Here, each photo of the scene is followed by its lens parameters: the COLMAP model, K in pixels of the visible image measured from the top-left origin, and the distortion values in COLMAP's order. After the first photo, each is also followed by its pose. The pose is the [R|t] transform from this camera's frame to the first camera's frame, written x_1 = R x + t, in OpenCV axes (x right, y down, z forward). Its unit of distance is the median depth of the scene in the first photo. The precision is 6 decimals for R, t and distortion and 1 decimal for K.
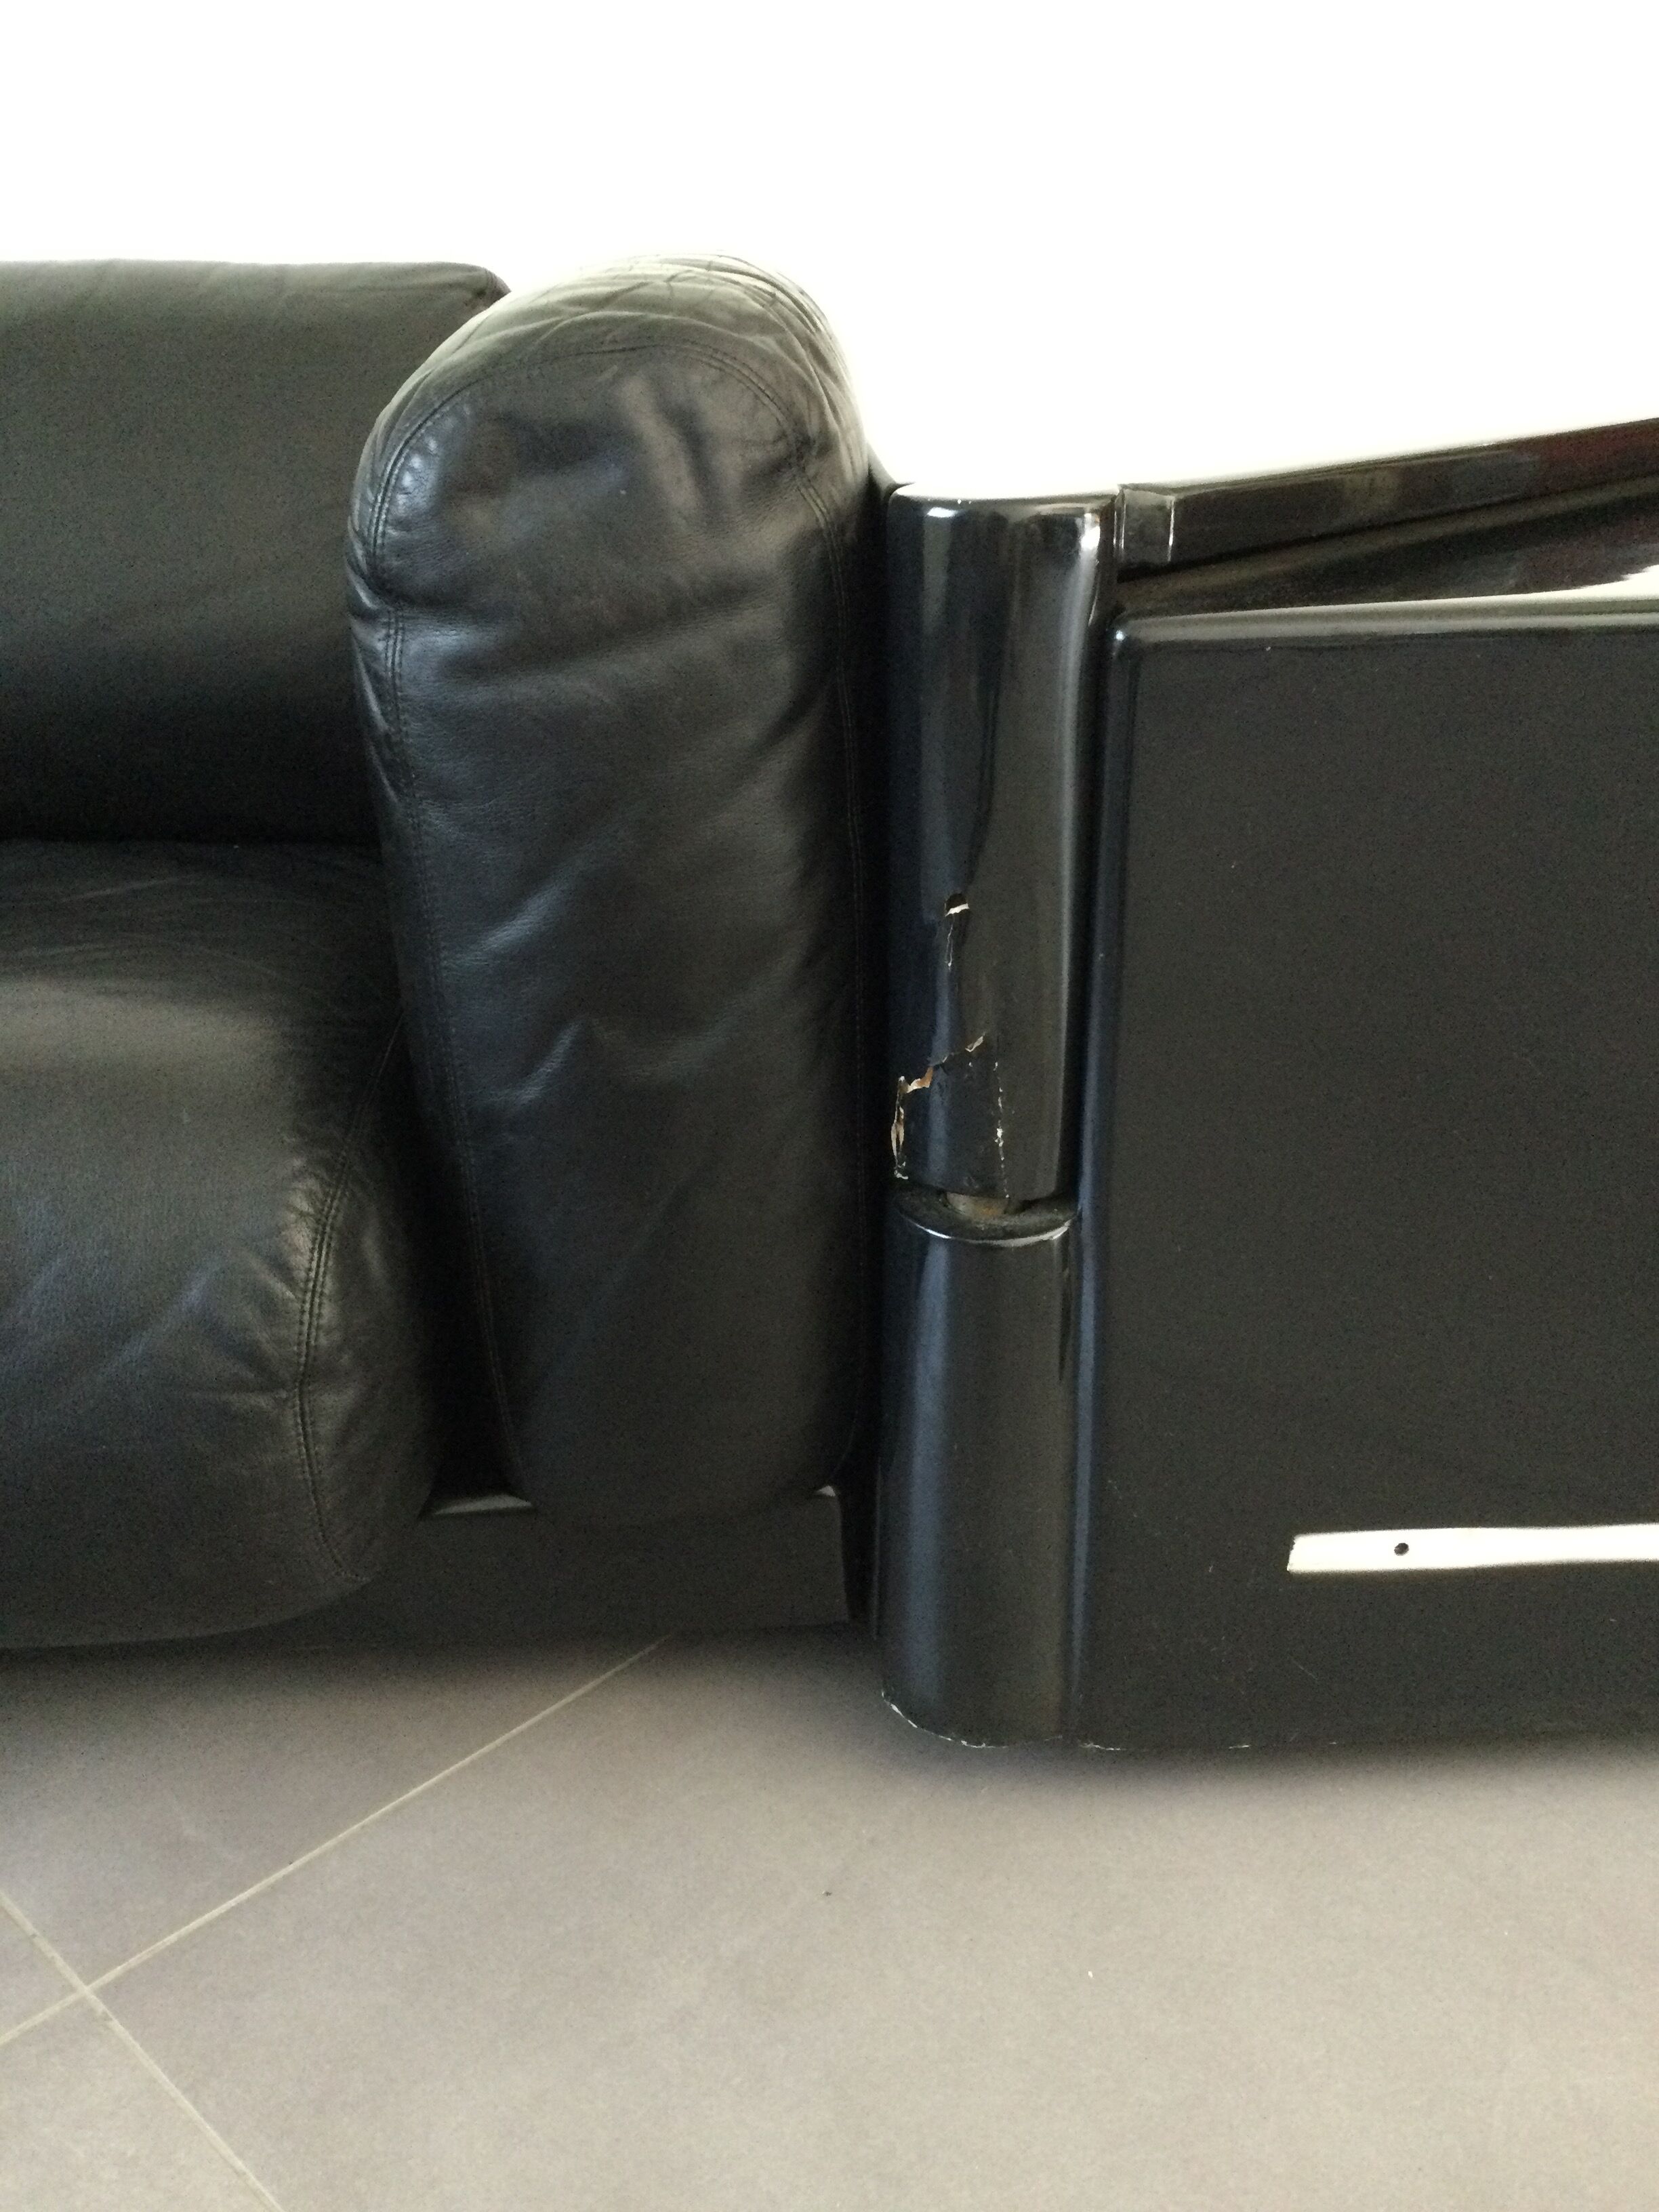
lens RADIAL K [[1897.5, 0, 829.5], [0, 1897.5, 1106.0], [0, 0, 1]] dist [0.116423, -0.206149]
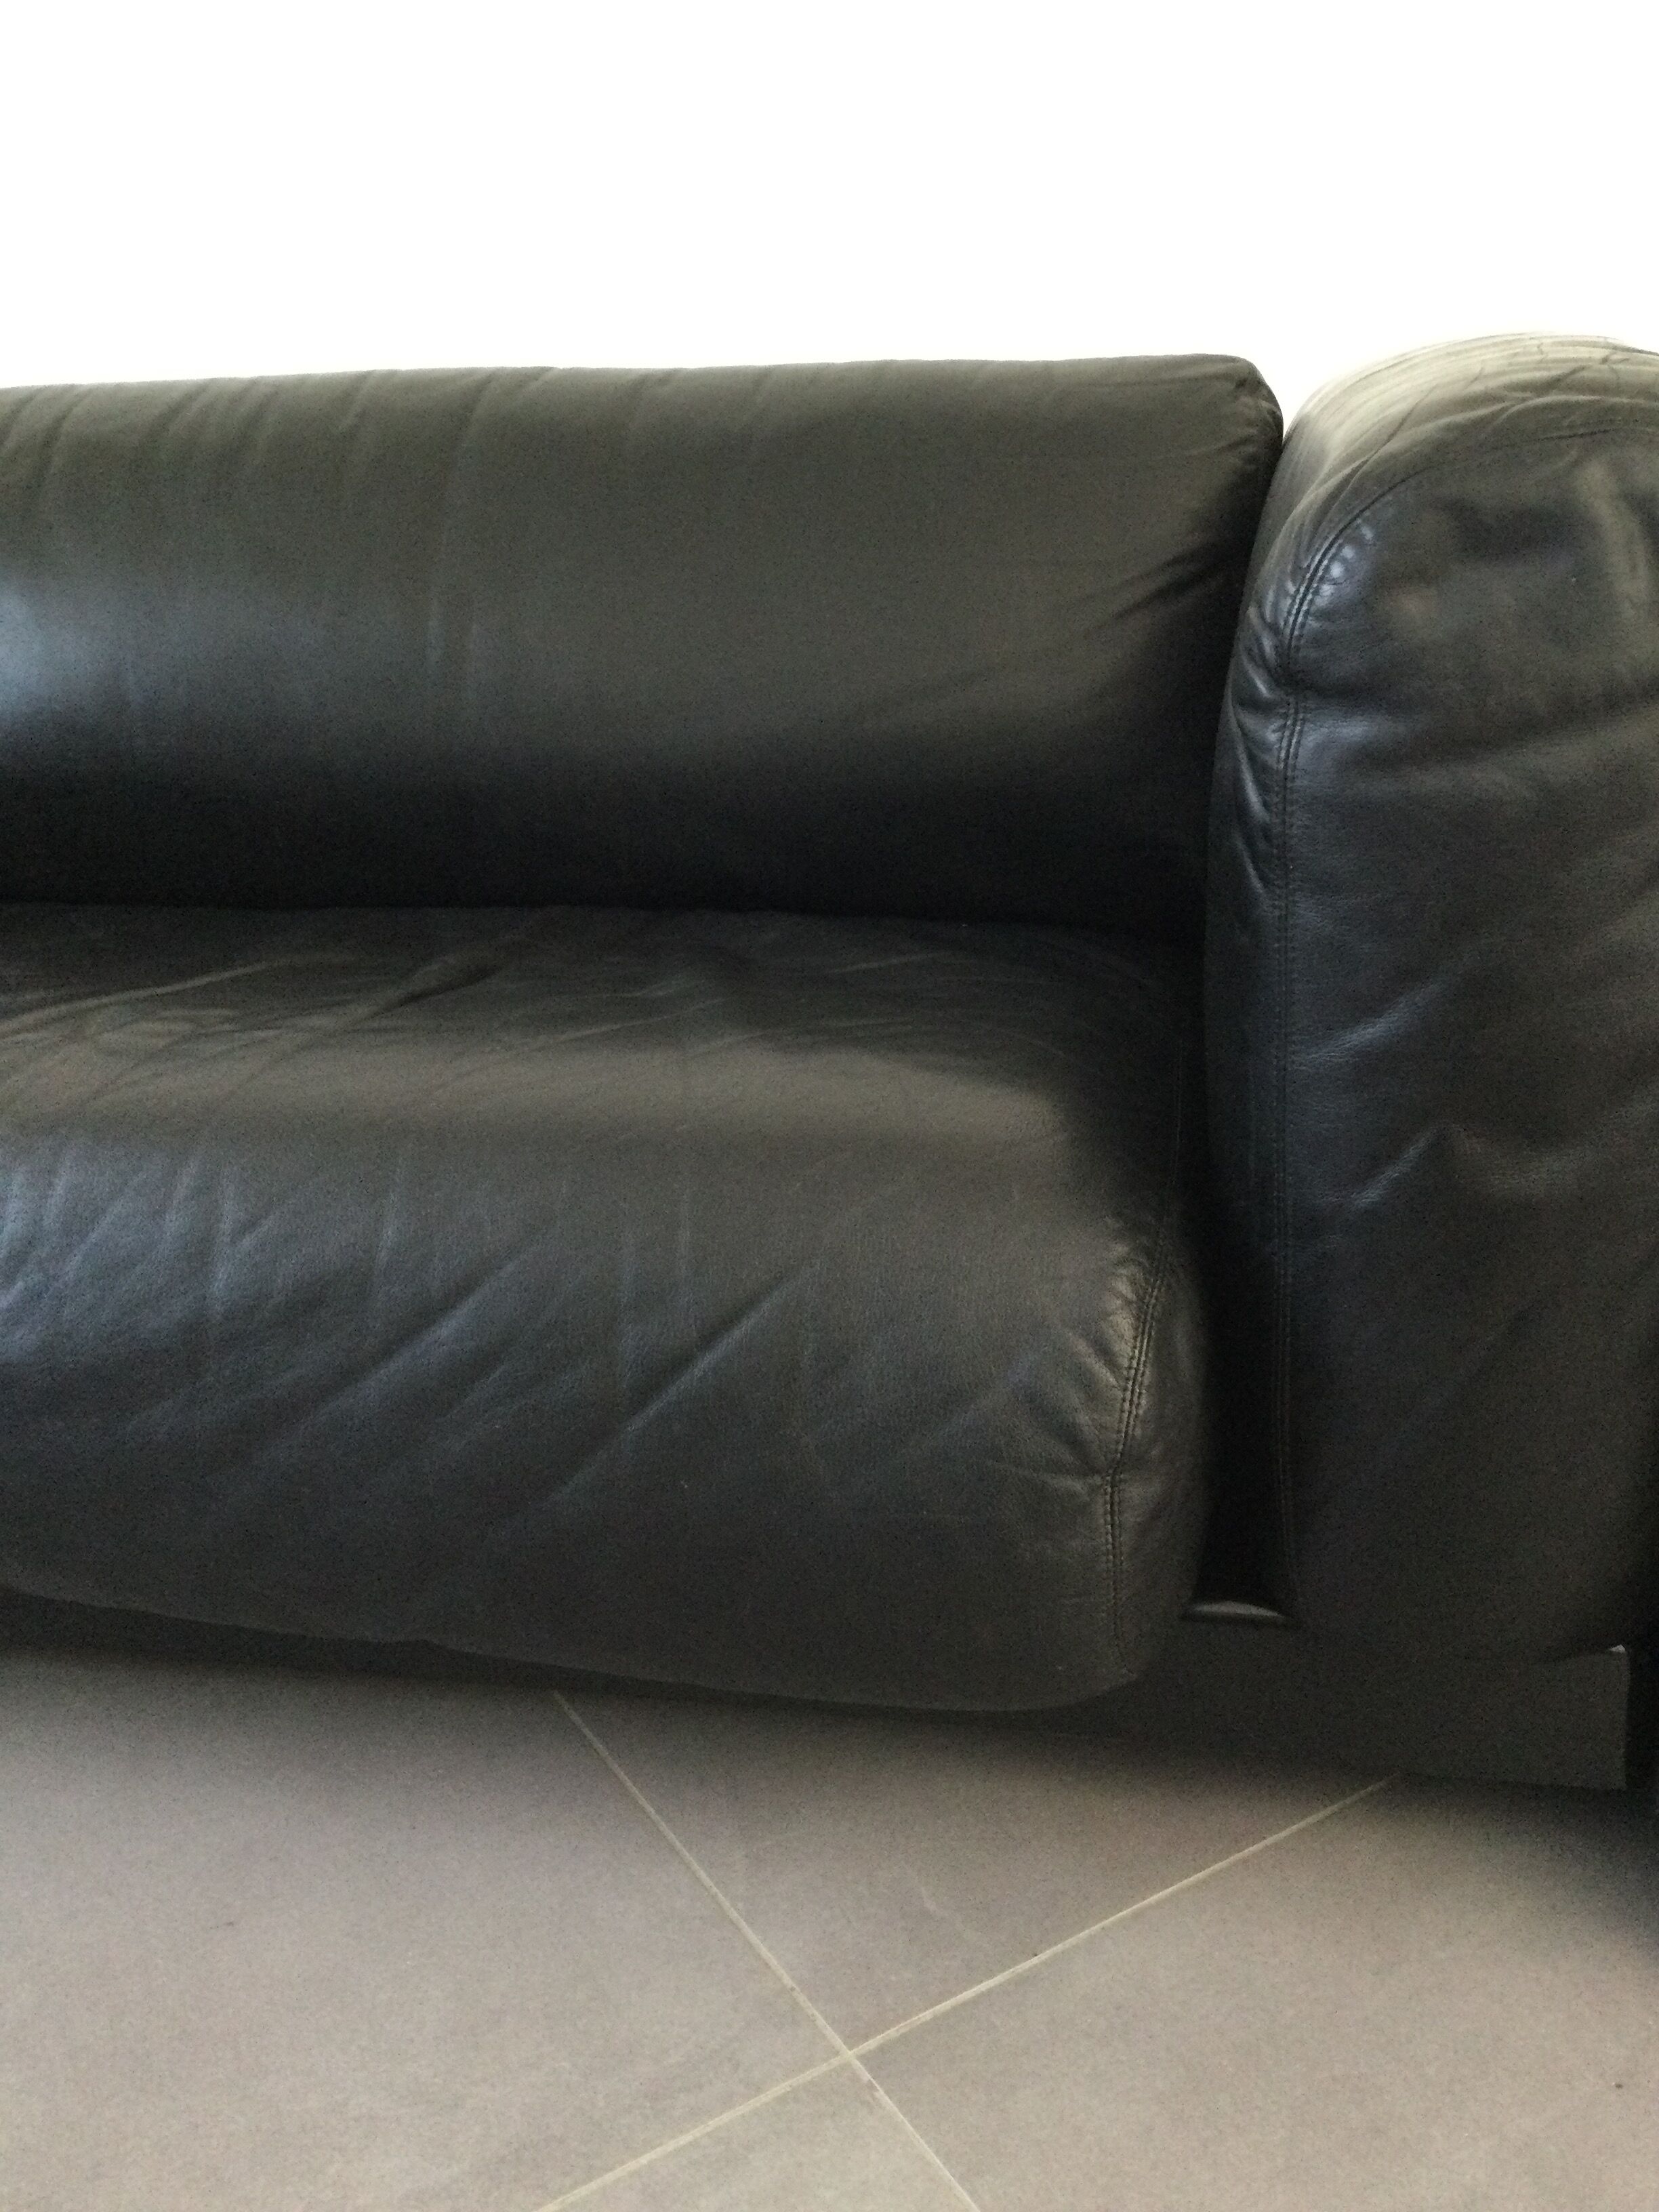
lens RADIAL K [[1897.5, 0, 829.5], [0, 1897.5, 1106.0], [0, 0, 1]] dist [0.116423, -0.206149]
pose [[0.971045, 0.062261, -0.230642, -0.205963], [-0.071413, 0.996948, -0.031541, -0.002223], [0.227974, 0.047099, 0.972527, -0.004048]]
